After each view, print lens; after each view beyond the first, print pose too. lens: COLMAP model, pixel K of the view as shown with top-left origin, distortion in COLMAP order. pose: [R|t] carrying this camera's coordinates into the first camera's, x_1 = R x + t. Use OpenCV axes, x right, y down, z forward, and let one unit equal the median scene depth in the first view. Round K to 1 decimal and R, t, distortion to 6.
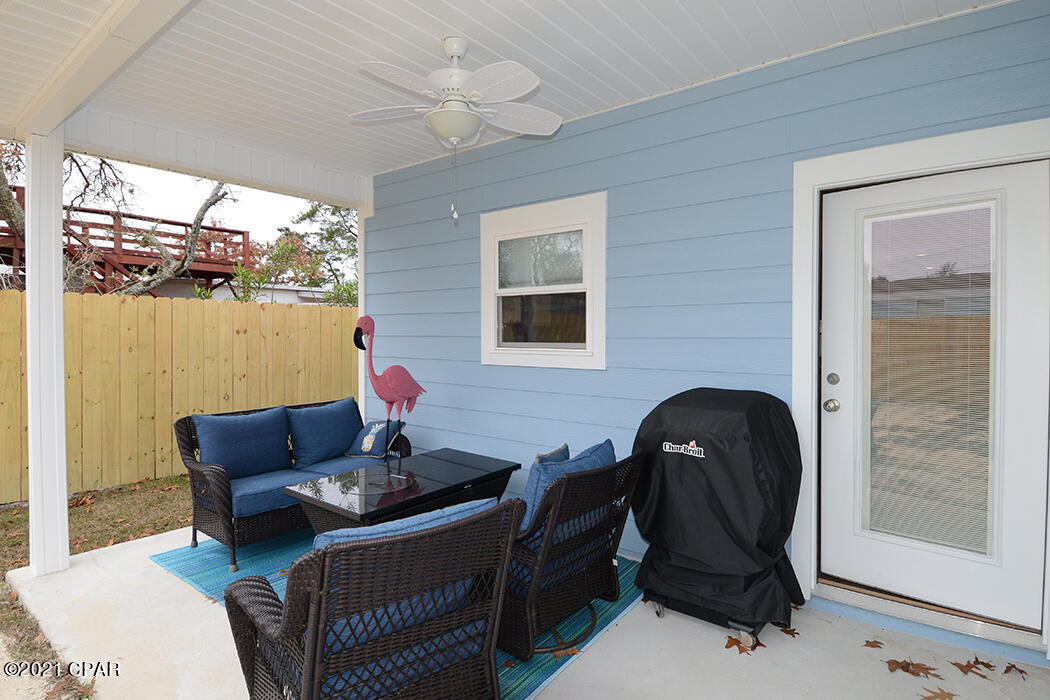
lens RADIAL K [[554.1, 0, 525.4], [0, 554.1, 344.3], [0, 0, 1]] dist [0.014095, -0.020575]
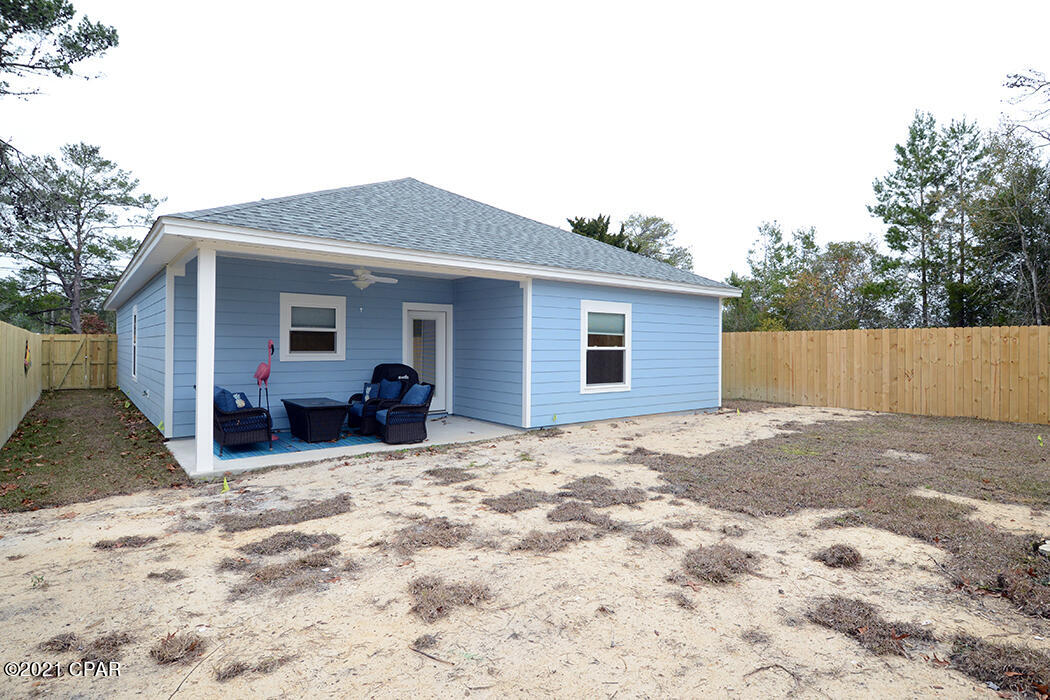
lens RADIAL K [[554.1, 0, 527.5], [0, 554.1, 350.0], [0, 0, 1]] dist [0.014095, -0.020575]
pose [[0.209788, 0.004000, 0.977739, -2.275554], [0.021076, 0.999741, -0.008612, 0.034743], [-0.977520, 0.022414, 0.209649, -0.455972]]
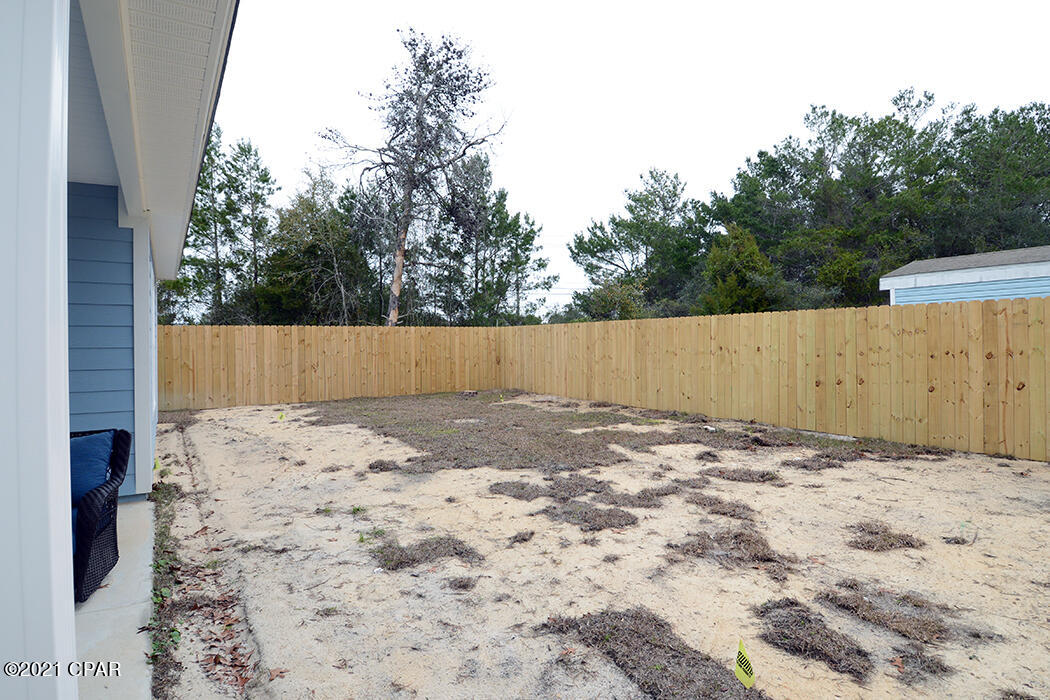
lens RADIAL K [[554.1, 0, 528.9], [0, 554.1, 344.5], [0, 0, 1]] dist [0.014095, -0.020575]
pose [[-0.950939, 0.019528, 0.308761, -1.130427], [0.029306, 0.999204, 0.027062, -0.006930], [-0.307986, 0.034783, -0.950755, 1.087541]]
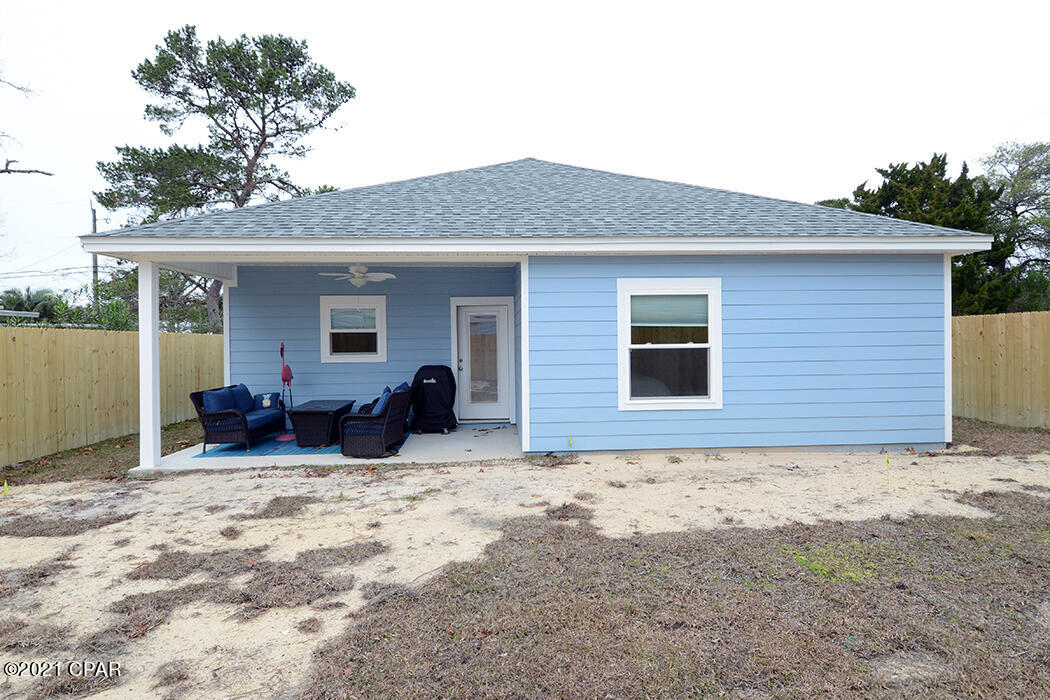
lens RADIAL K [[554.1, 0, 522.1], [0, 554.1, 348.3], [0, 0, 1]] dist [0.014095, -0.020575]
pose [[0.738146, -0.009721, 0.674571, -1.120796], [0.025703, 0.999575, -0.013722, 0.031575], [-0.674151, 0.027467, 0.738082, -1.350961]]
